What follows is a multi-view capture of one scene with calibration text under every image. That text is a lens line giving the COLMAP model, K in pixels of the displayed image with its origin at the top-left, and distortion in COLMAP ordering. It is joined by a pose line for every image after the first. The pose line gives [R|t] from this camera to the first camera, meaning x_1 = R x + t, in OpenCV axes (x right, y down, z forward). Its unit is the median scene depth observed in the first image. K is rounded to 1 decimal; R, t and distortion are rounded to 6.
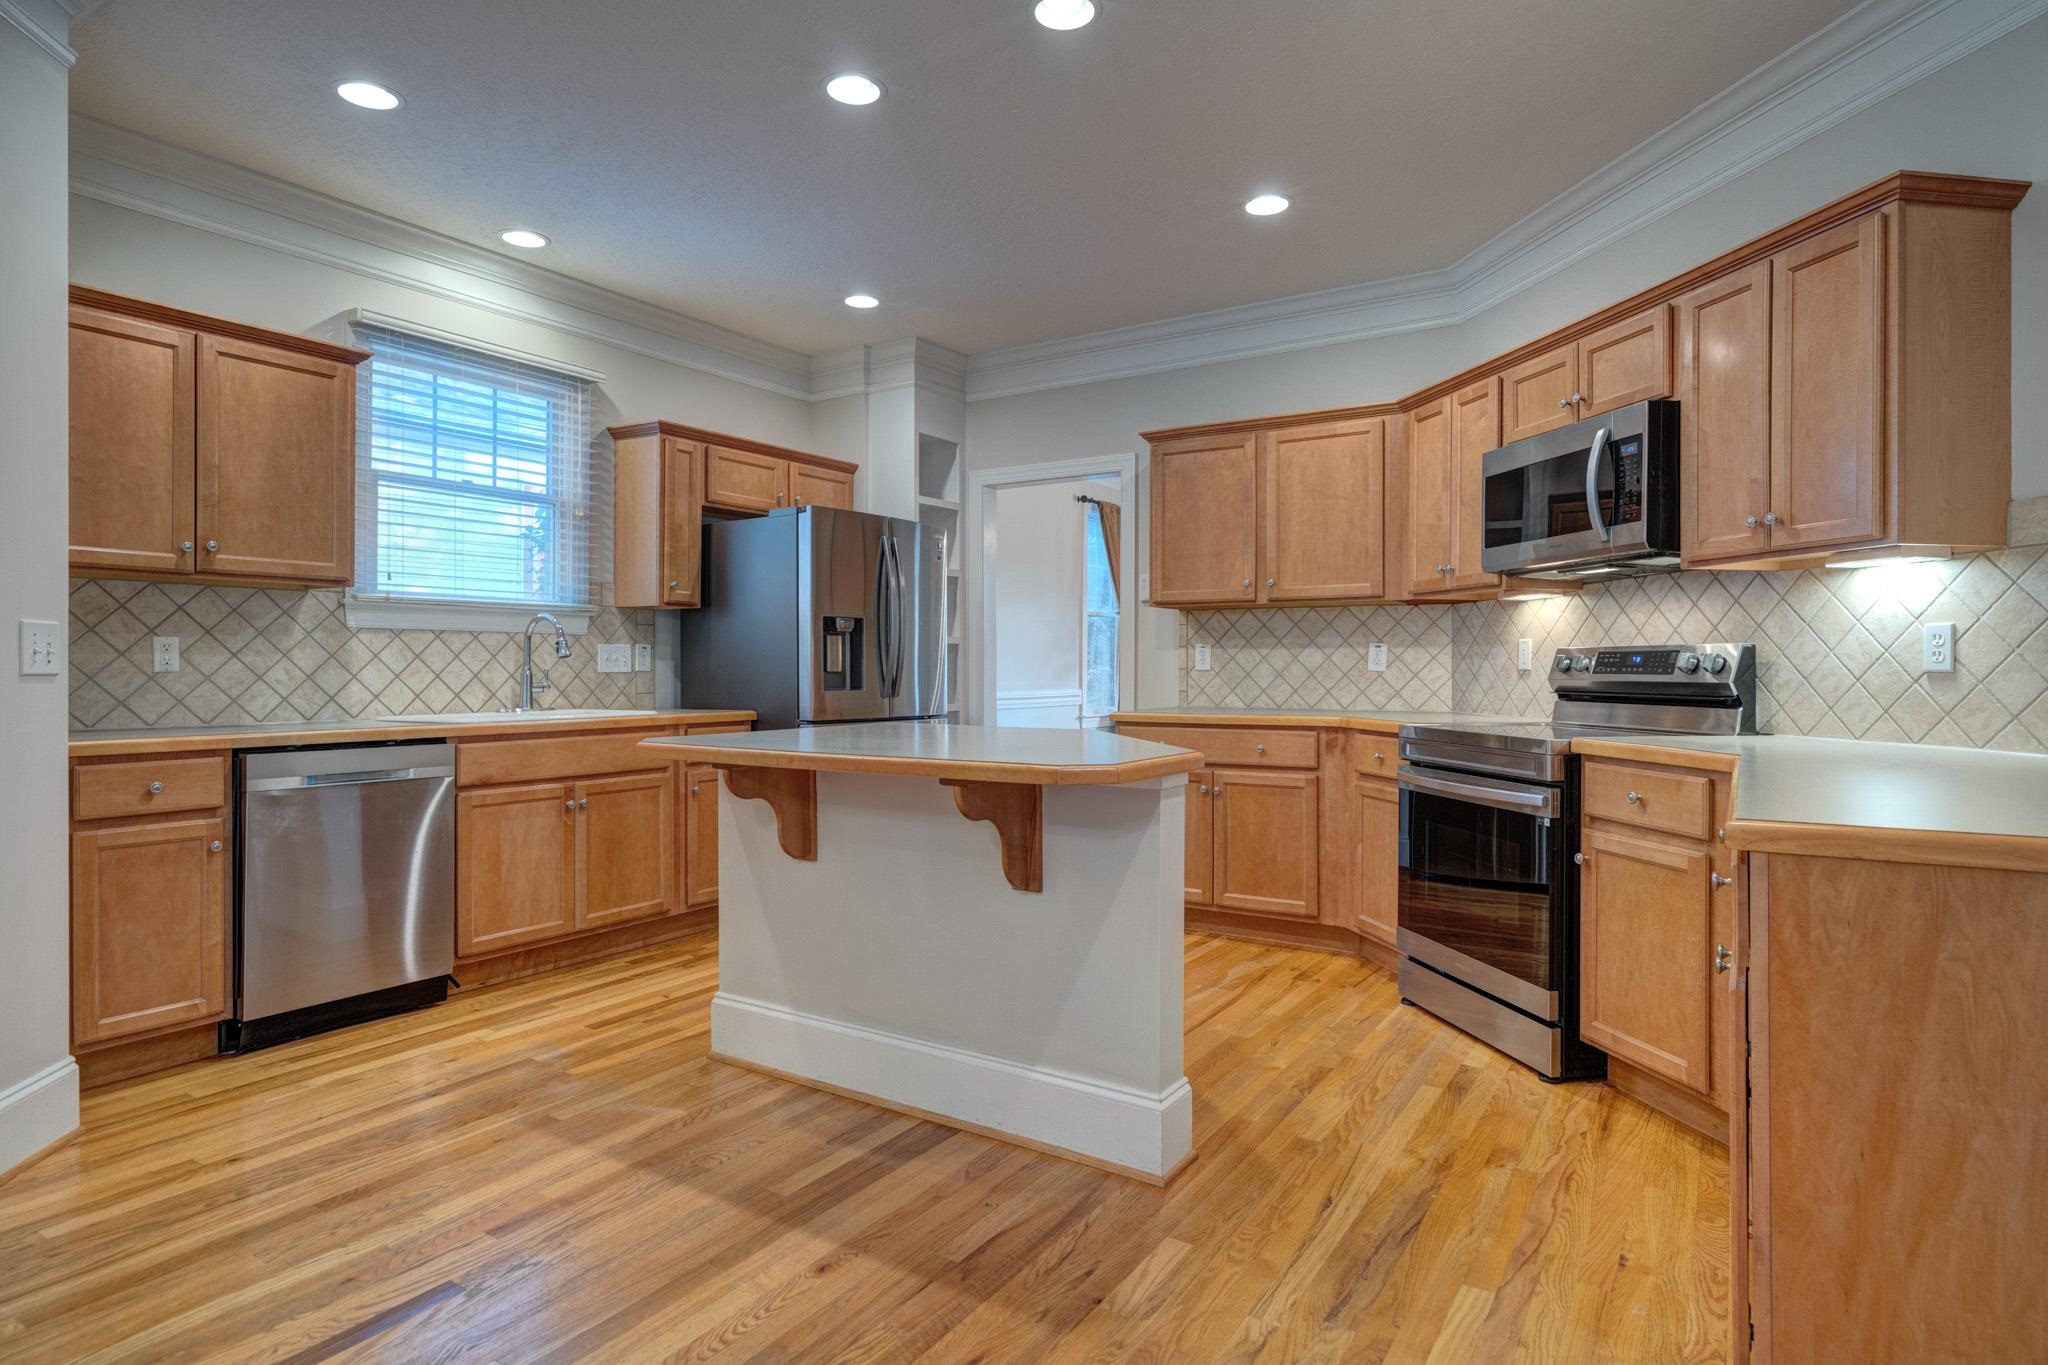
lens RADIAL K [[1121.9, 0, 1009.8], [0, 1121.9, 667.0], [0, 0, 1]] dist [-0.000882, 0.004369]
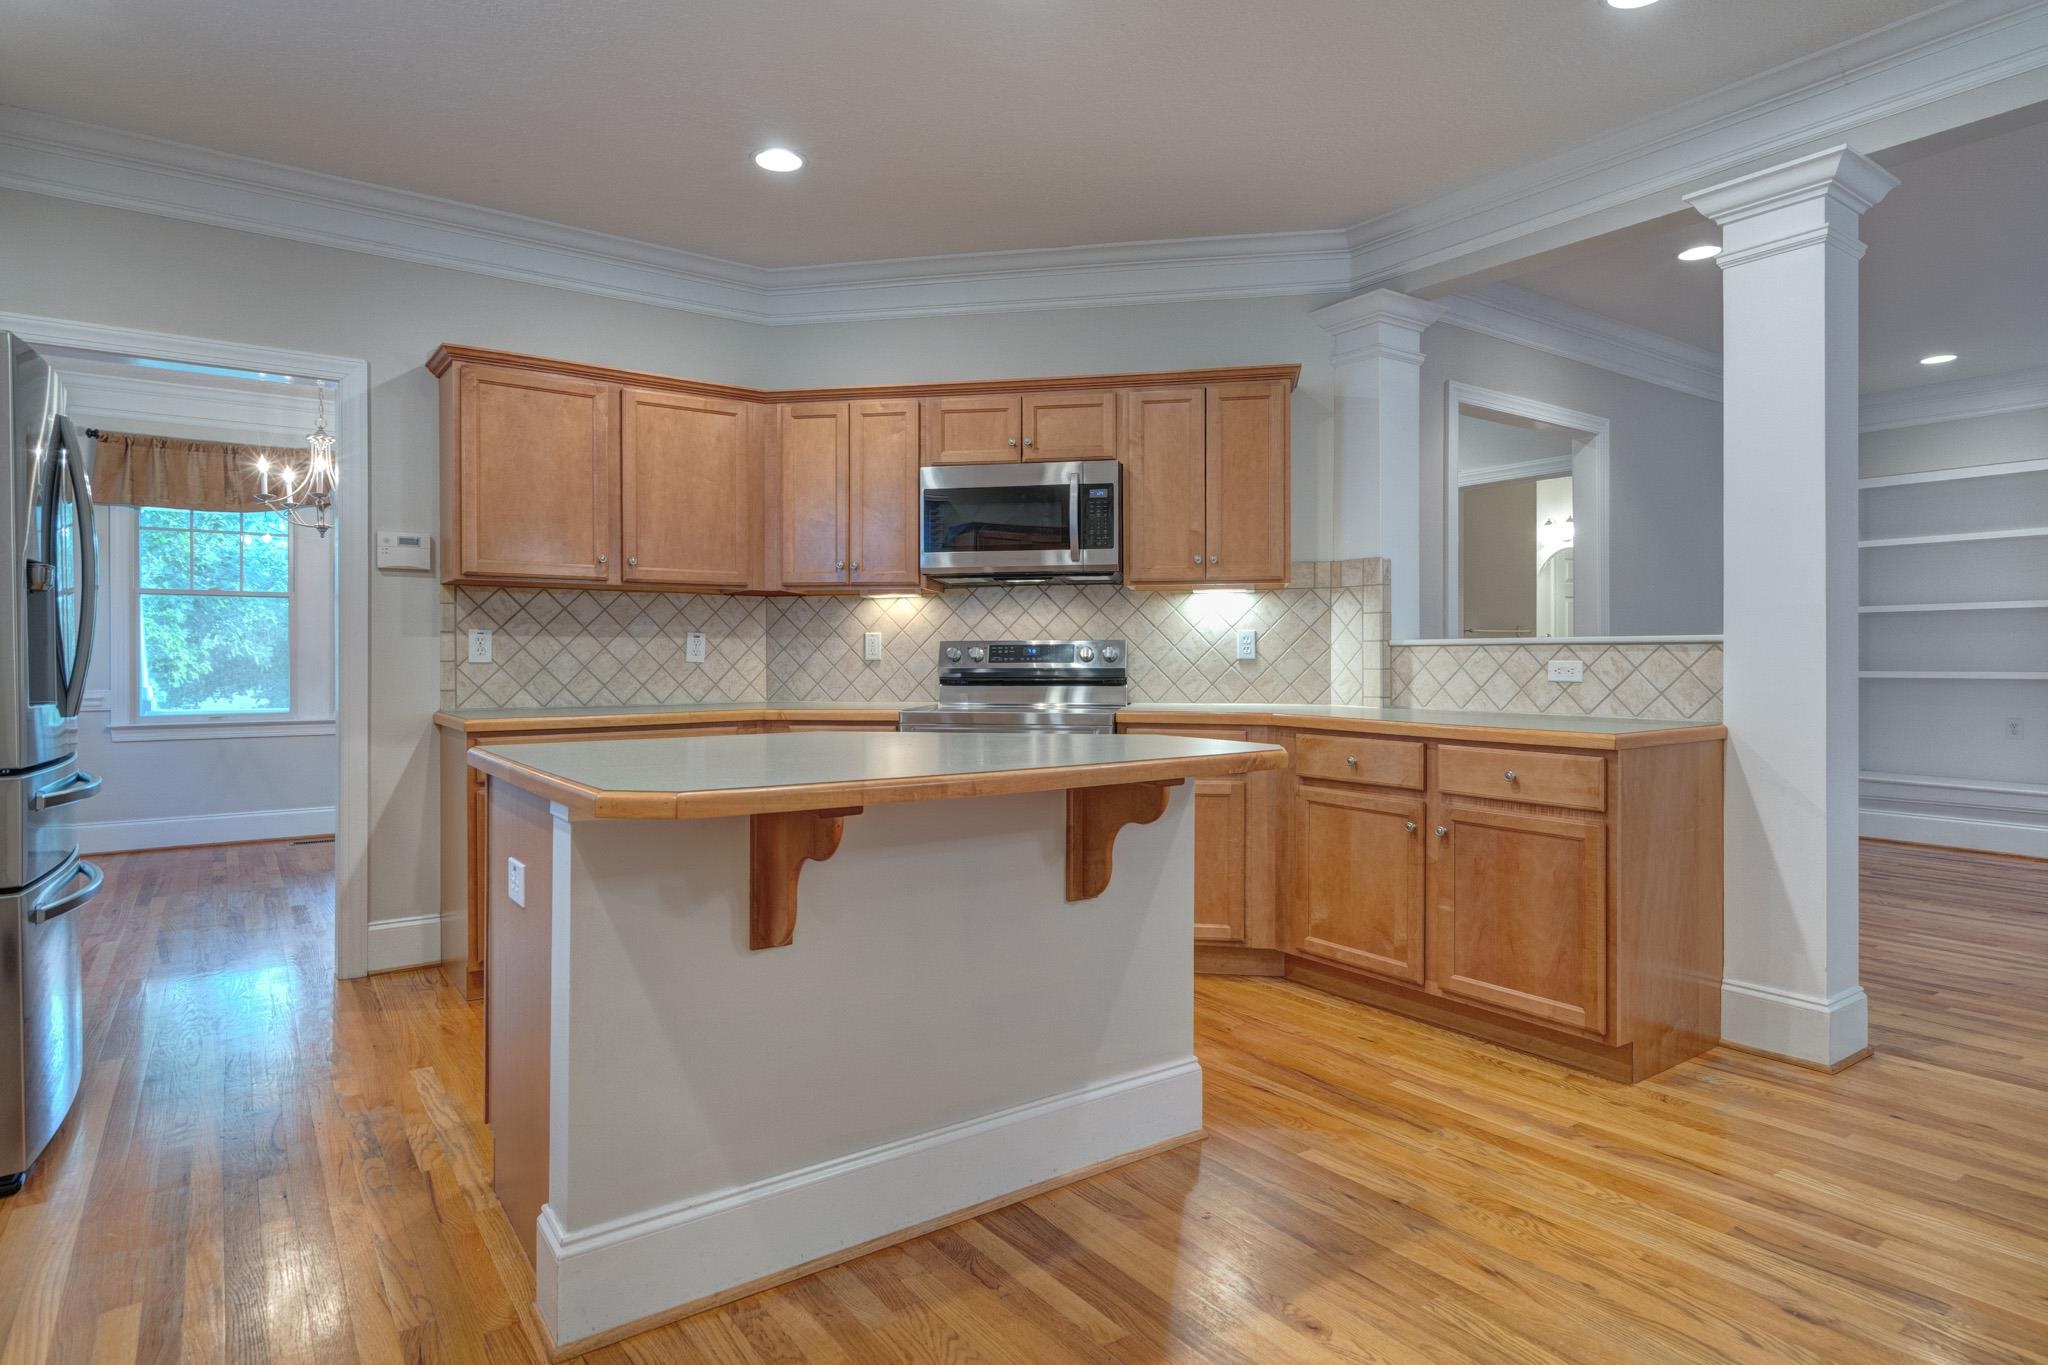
lens RADIAL K [[1121.9, 0, 1032.6], [0, 1121.9, 671.8], [0, 0, 1]] dist [-0.000882, 0.004369]
pose [[0.351367, -0.012542, 0.936154, -0.546806], [0.002875, 0.999920, 0.012317, 0.000953], [-0.936233, -0.001636, 0.351375, 0.455981]]
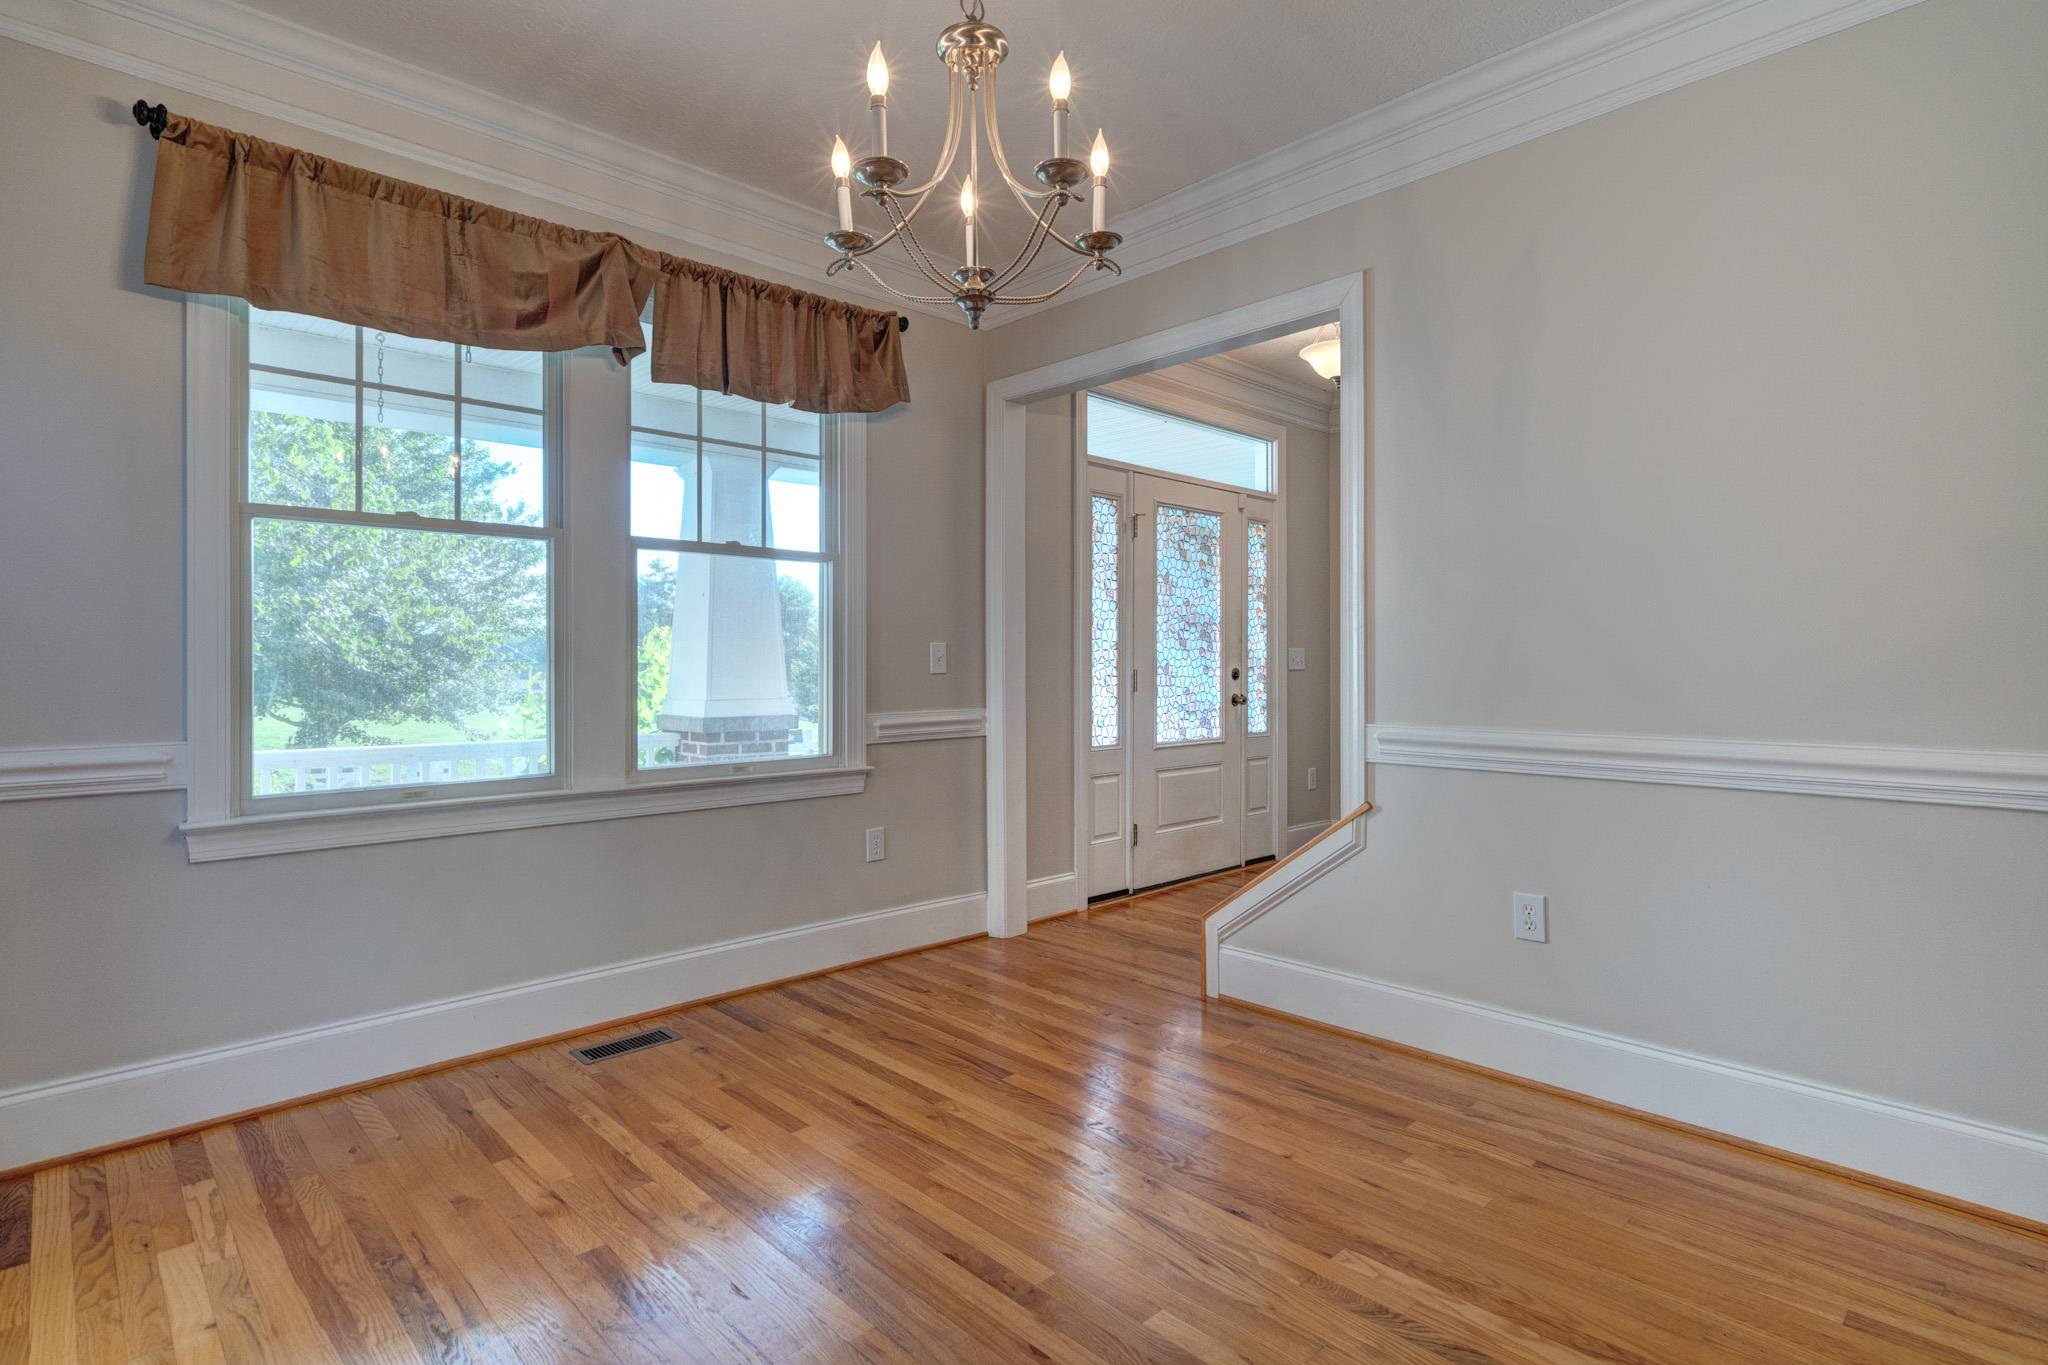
lens RADIAL K [[1030.2, 0, 1005.3], [0, 1030.2, 662.3], [0, 0, 1]] dist [0.003859, 0.001673]
pose [[0.233484, 0.005206, 0.972347, 0.058437], [0.002405, 0.999980, -0.005931, -0.003477], [-0.972358, 0.003723, 0.233467, 1.731789]]
